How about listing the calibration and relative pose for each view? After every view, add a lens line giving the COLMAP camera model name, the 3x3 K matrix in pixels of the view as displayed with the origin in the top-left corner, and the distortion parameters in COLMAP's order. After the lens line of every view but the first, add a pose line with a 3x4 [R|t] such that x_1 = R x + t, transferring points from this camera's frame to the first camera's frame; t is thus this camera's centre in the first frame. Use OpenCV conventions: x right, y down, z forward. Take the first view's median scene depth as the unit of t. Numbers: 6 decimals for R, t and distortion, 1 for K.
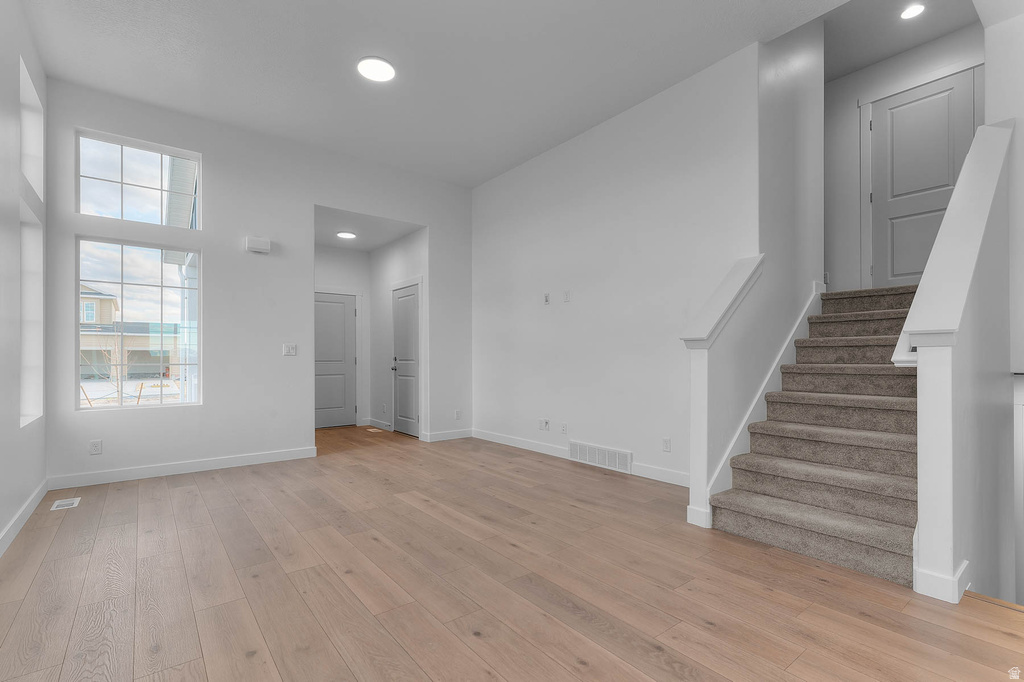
lens RADIAL K [[471.3, 0, 509.5], [0, 471.3, 355.4], [0, 0, 1]] dist [0.004125, 0.000094]
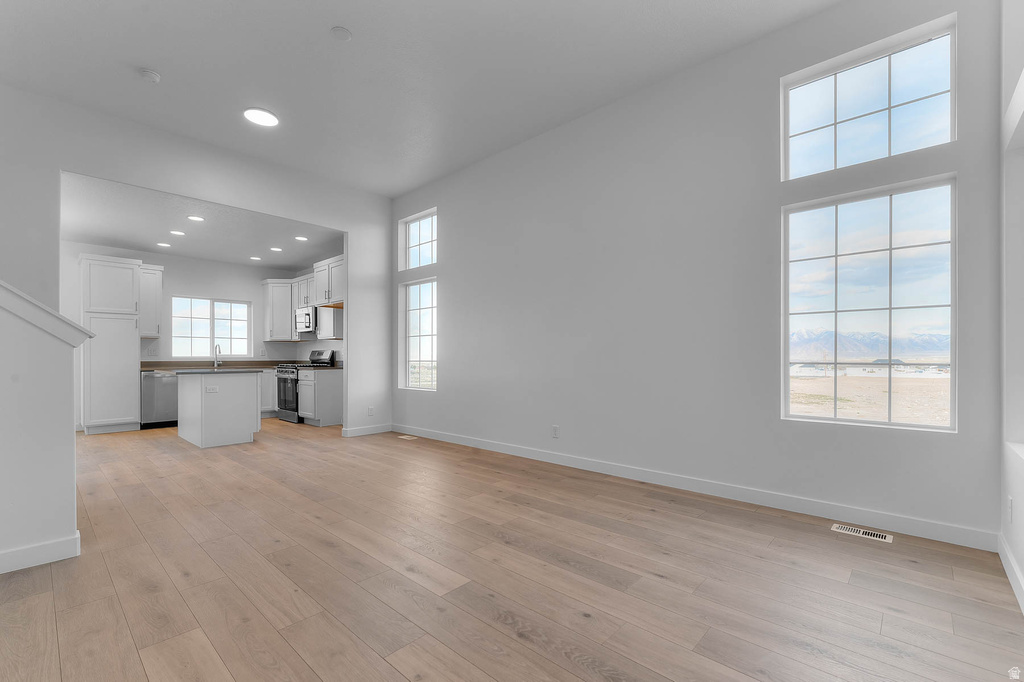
lens RADIAL K [[444.2, 0, 507.7], [0, 444.2, 359.1], [0, 0, 1]] dist [0.020973, 0.000046]
pose [[-0.986850, 0.006643, -0.161500, -0.219883], [0.006767, 0.999977, -0.000219, 0.010652], [0.161495, -0.001309, -0.986873, 1.715273]]
